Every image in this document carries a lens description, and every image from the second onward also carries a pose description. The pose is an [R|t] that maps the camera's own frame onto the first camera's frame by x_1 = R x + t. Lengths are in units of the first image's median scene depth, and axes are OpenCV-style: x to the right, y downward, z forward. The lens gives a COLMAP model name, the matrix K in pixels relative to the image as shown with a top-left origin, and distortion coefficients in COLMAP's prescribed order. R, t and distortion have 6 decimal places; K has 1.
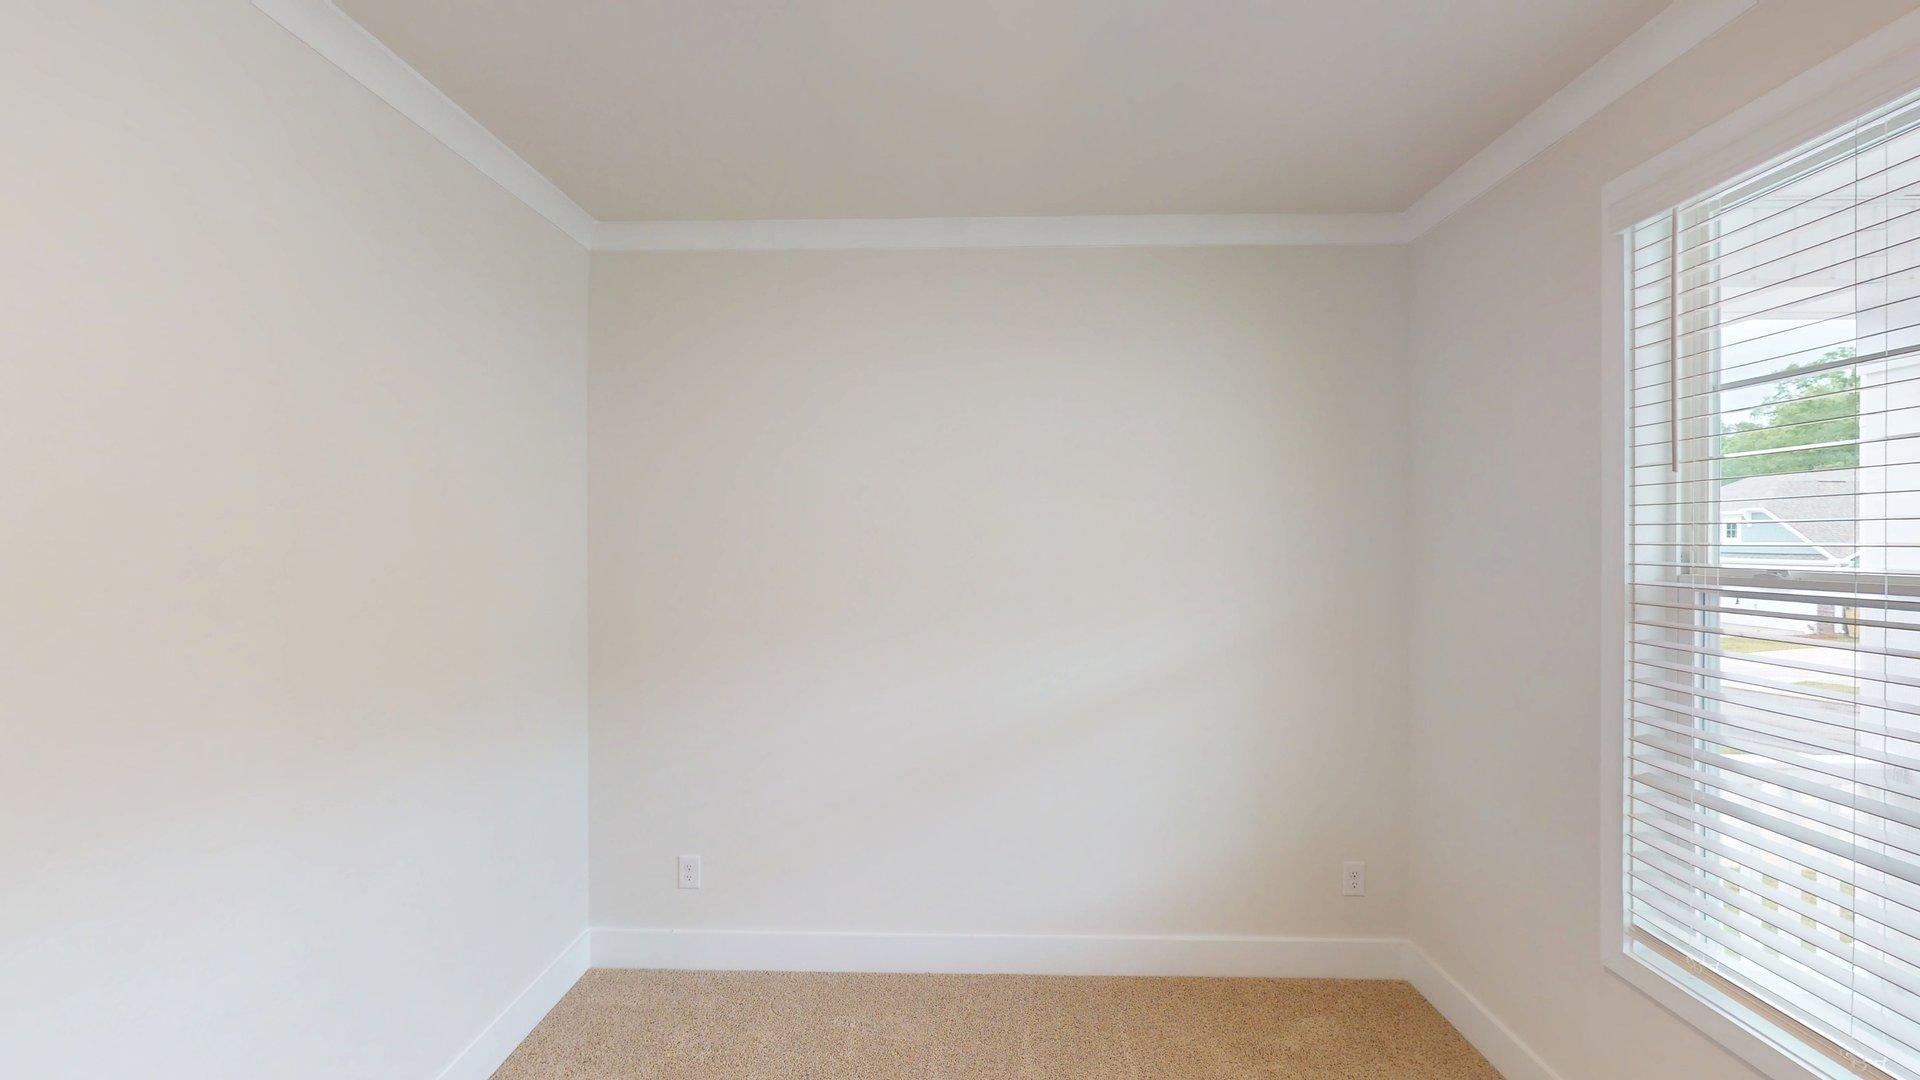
lens RADIAL K [[705.0, 0, 962.1], [0, 705.0, 541.3], [0, 0, 1]] dist [-0.001447, 0.000488]
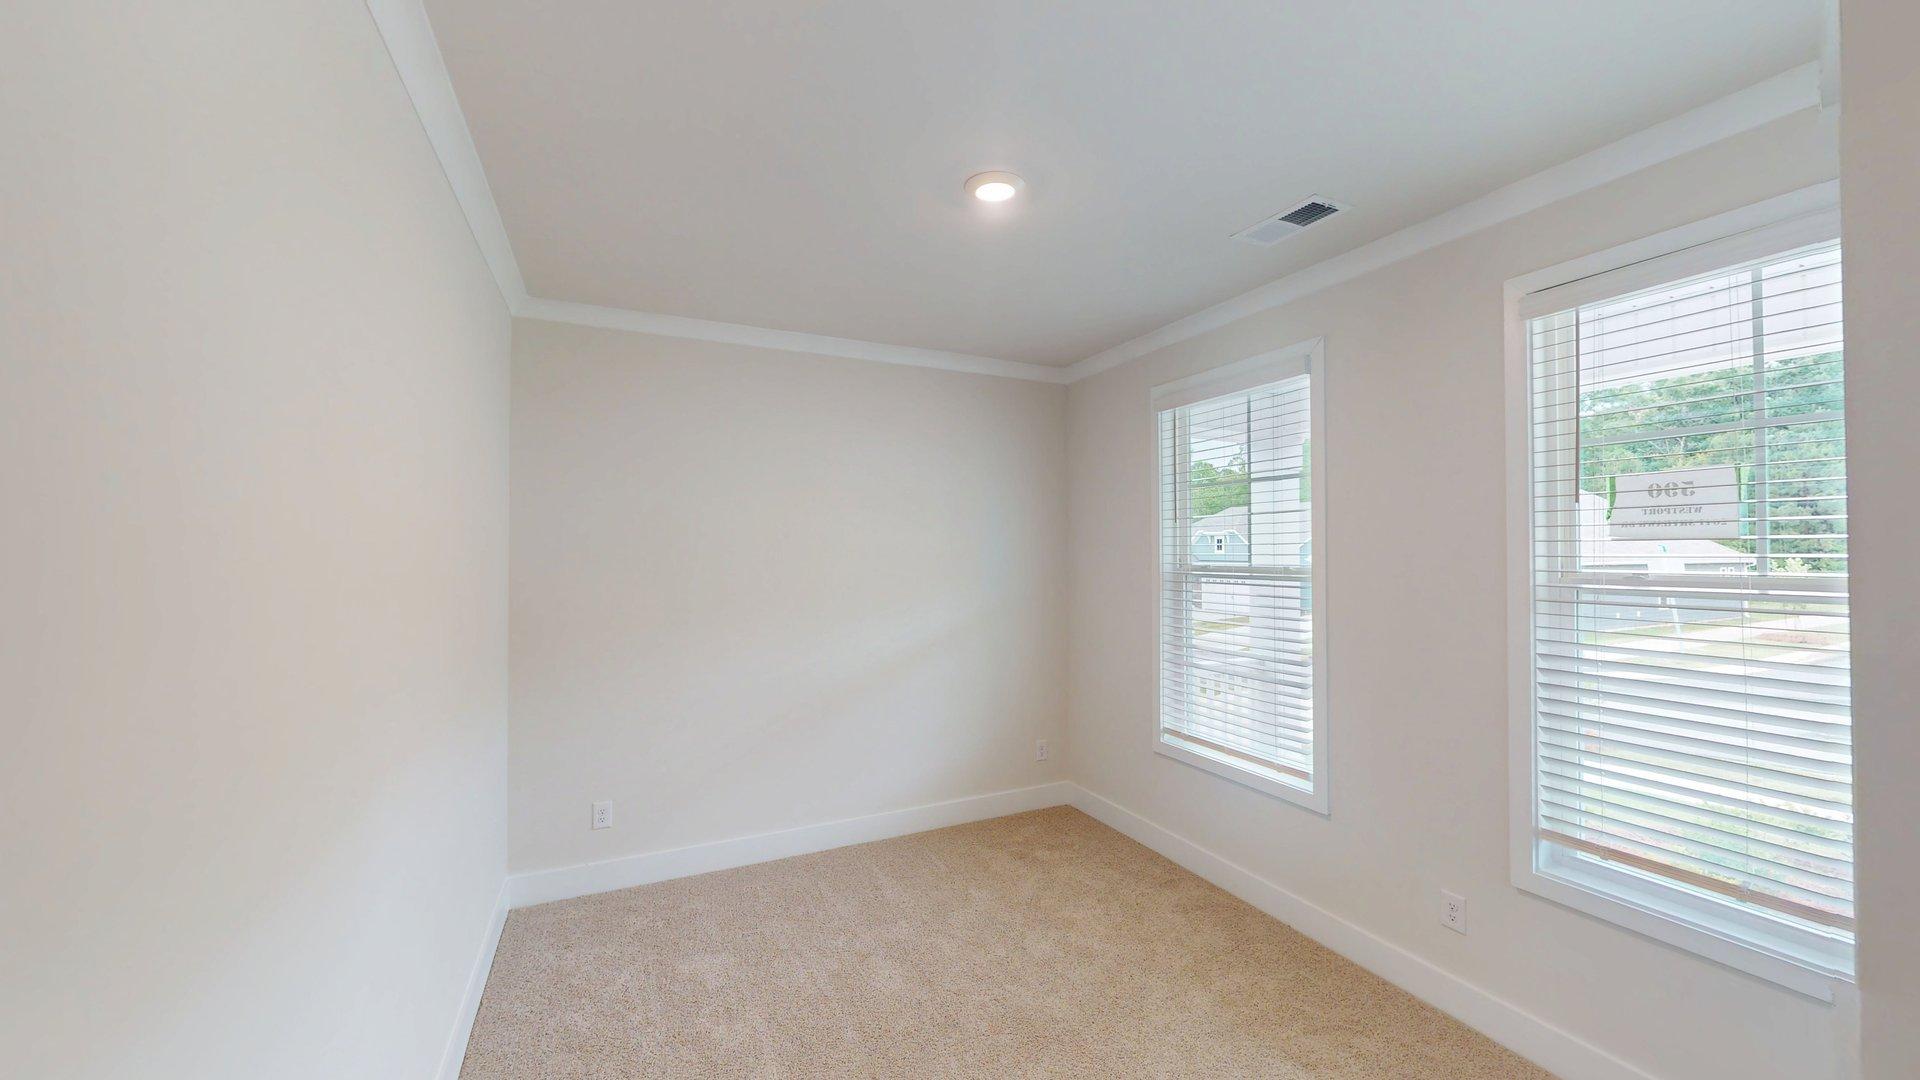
lens RADIAL K [[705.0, 0, 962.1], [0, 705.0, 541.3], [0, 0, 1]] dist [-0.001447, 0.000488]
pose [[0.882531, 0.010967, 0.470126, -0.603228], [0.000833, 0.999690, -0.024883, 0.016508], [-0.470253, 0.022352, 0.882249, -0.615581]]
